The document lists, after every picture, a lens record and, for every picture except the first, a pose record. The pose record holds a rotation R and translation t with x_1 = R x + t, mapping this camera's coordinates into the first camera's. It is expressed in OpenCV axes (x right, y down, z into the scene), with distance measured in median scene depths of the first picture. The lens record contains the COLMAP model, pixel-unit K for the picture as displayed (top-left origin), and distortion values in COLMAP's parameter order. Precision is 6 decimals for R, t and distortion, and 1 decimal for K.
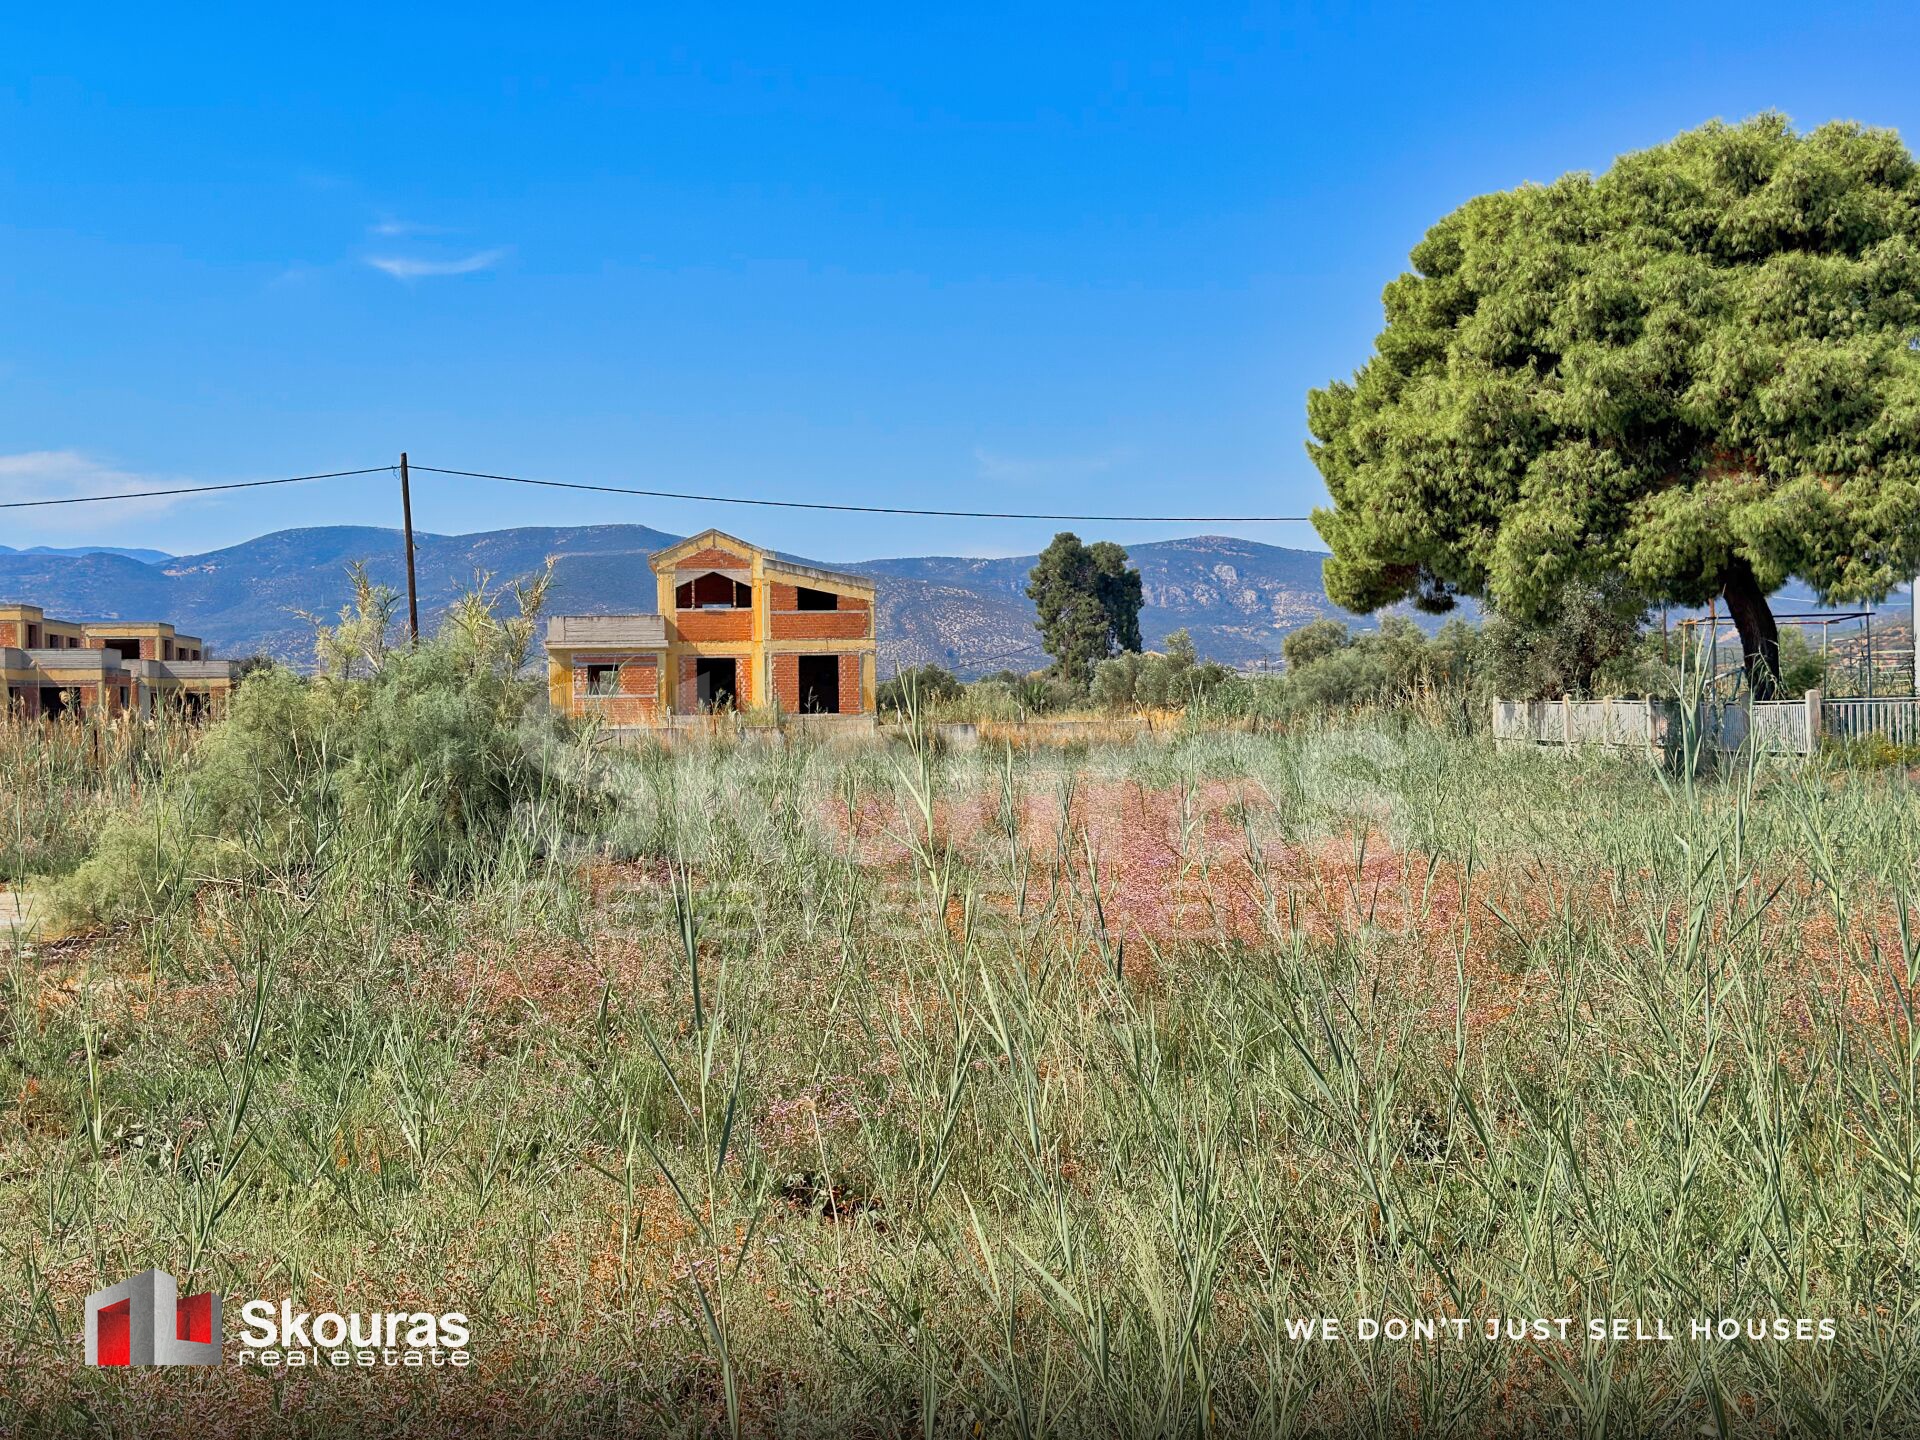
lens RADIAL K [[2685.5, 0, 975.4], [0, 2685.5, 733.7], [0, 0, 1]] dist [0.116846, 0.000000]
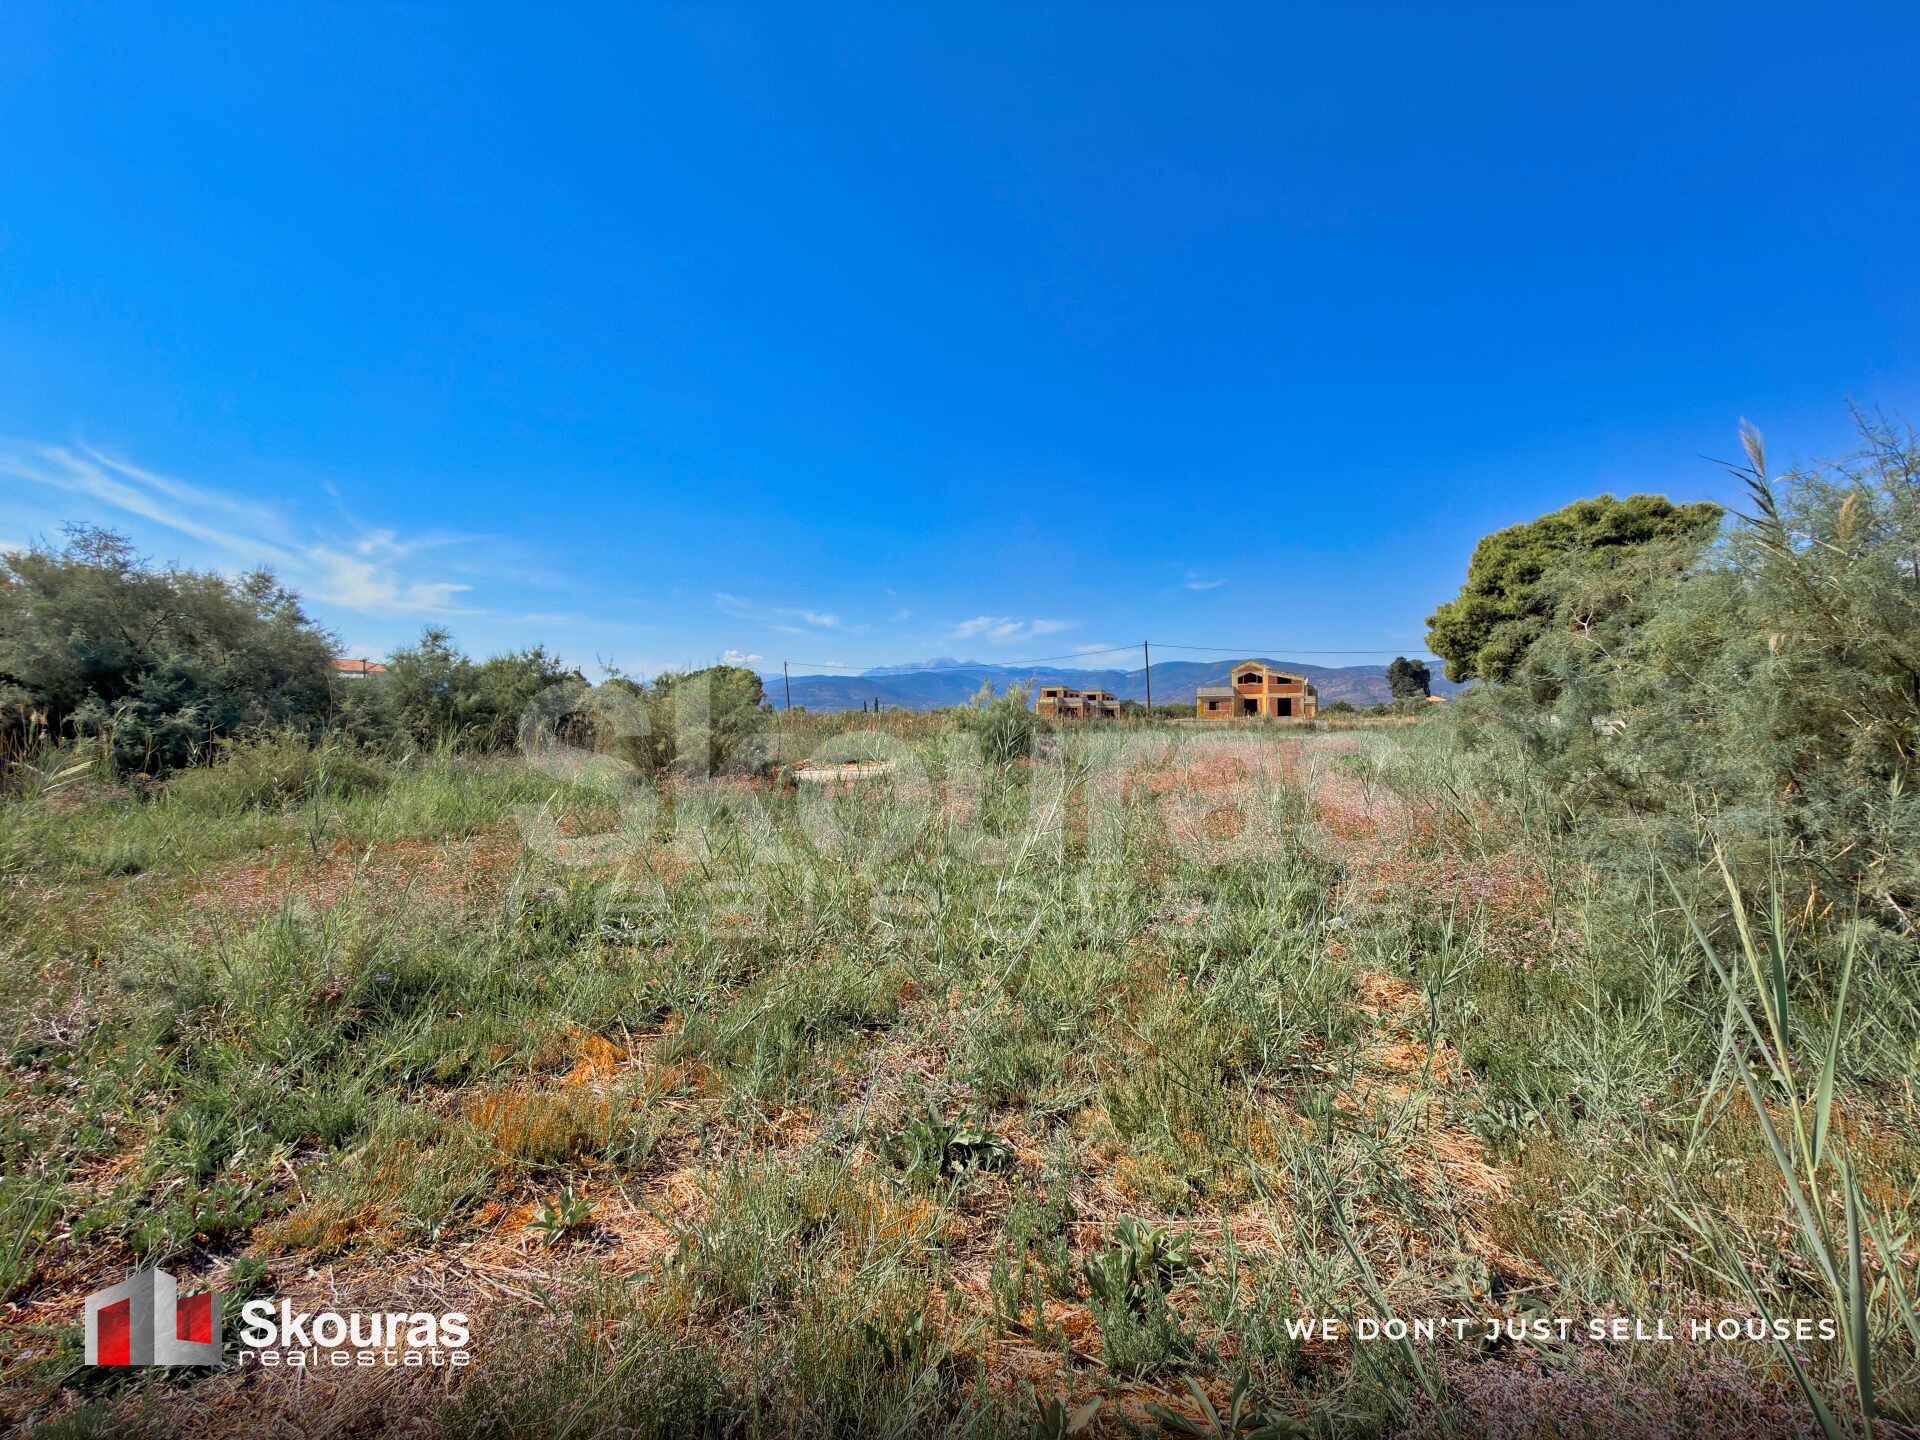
lens RADIAL K [[765.4, 0, 960.7], [0, 765.4, 718.9], [0, 0, 1]] dist [0.003556, 0.000144]
pose [[0.875692, 0.008160, -0.482800, 0.108428], [-0.009388, 0.999956, -0.000127, -0.001672], [0.482778, 0.004644, 0.875730, 0.041663]]
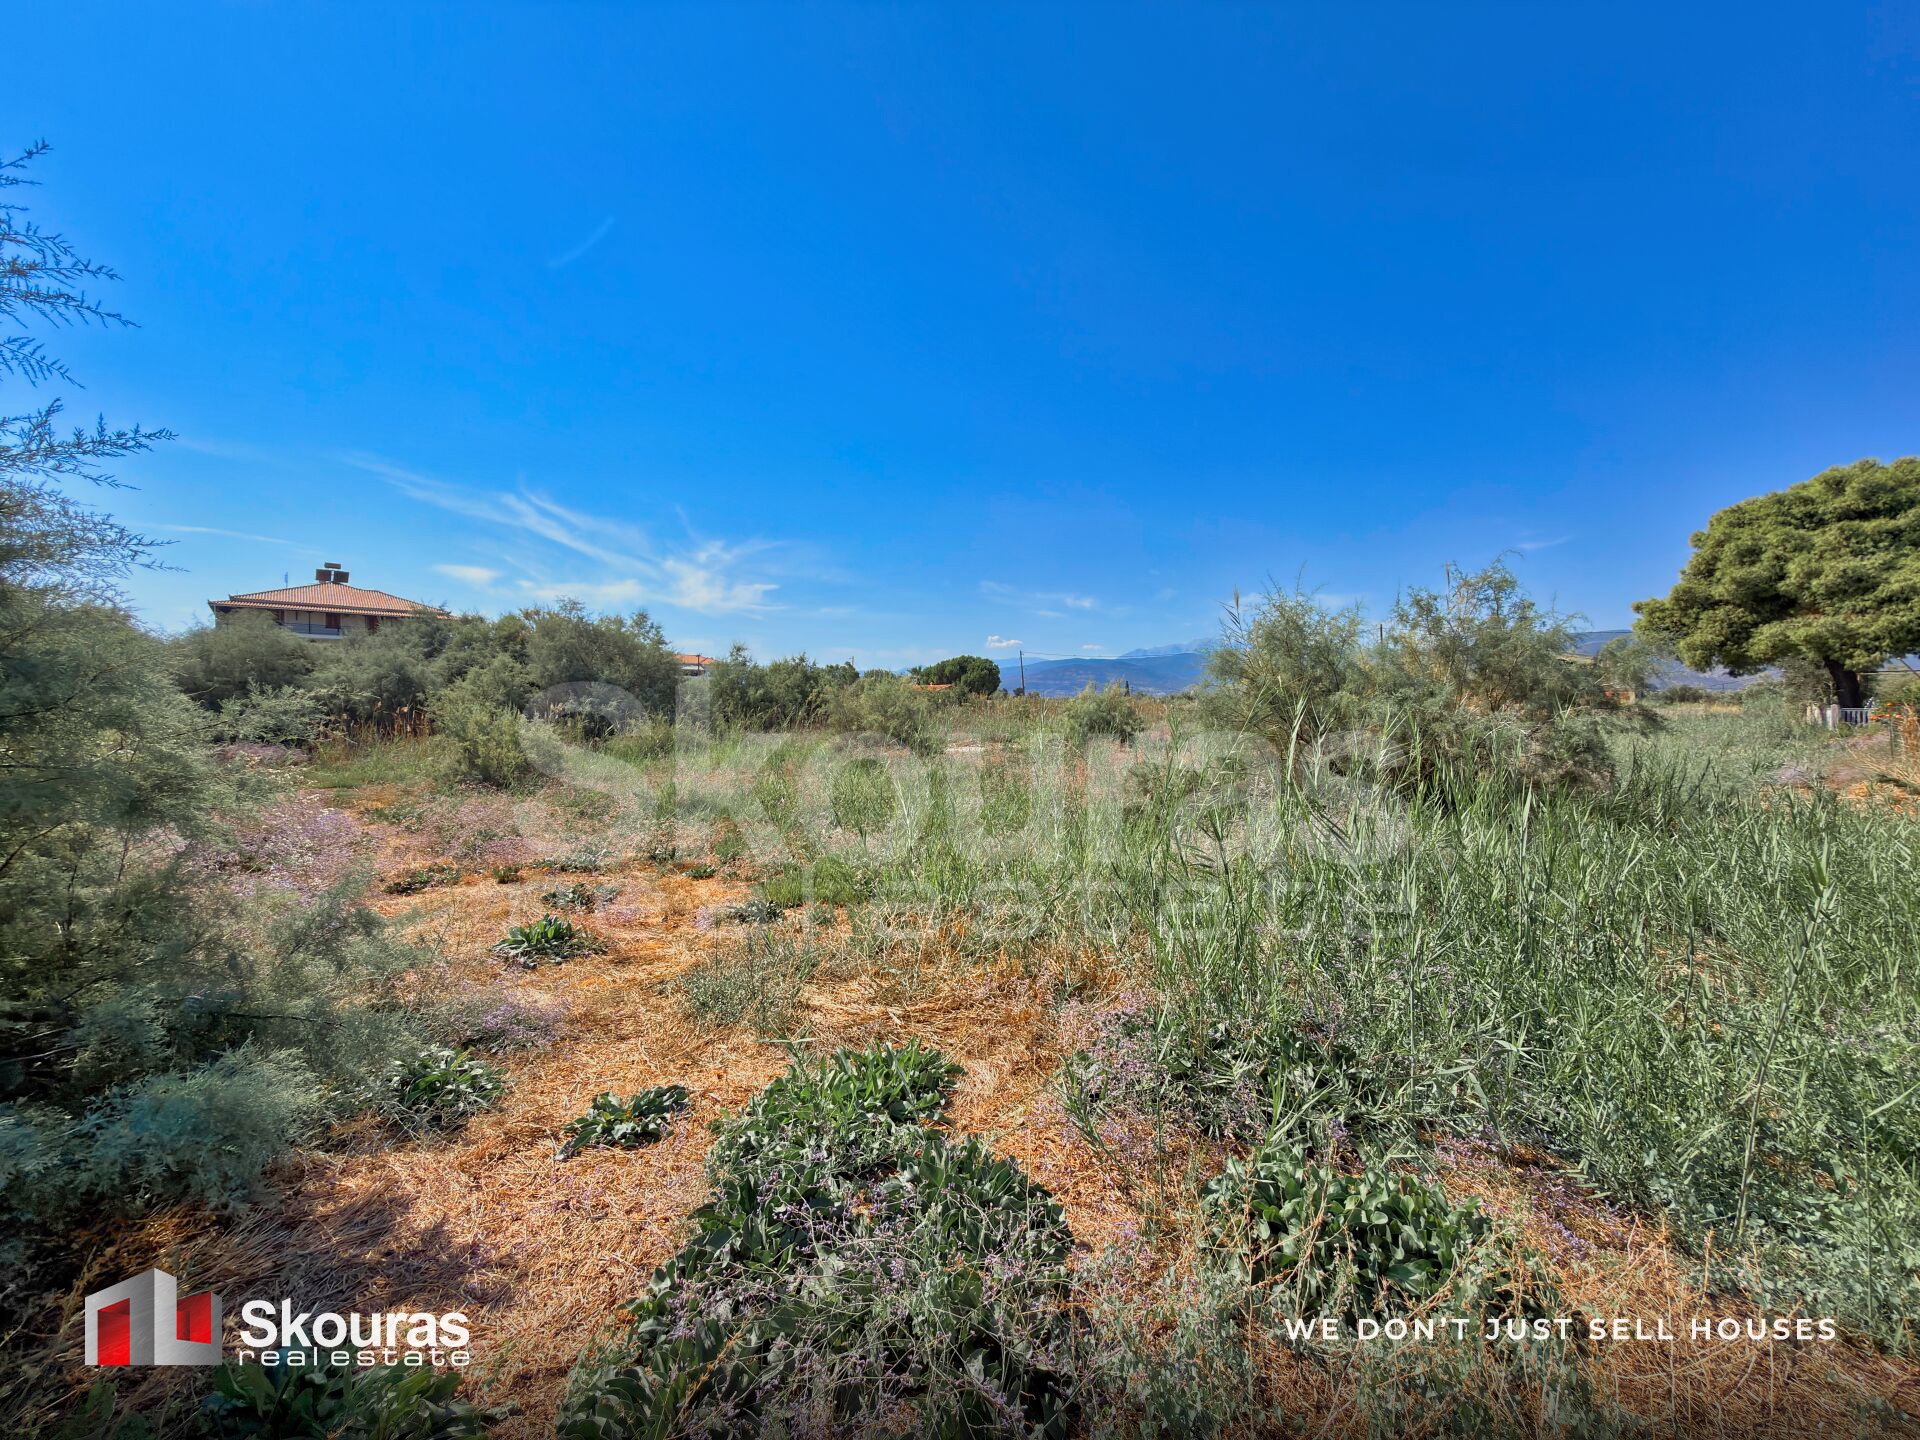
lens RADIAL K [[765.4, 0, 959.9], [0, 765.4, 720.8], [0, 0, 1]] dist [0.003556, 0.000144]
pose [[0.667715, 0.030670, -0.743785, 0.283093], [-0.014344, 0.999495, 0.028338, -0.009315], [0.744279, -0.008253, 0.667818, -0.028266]]
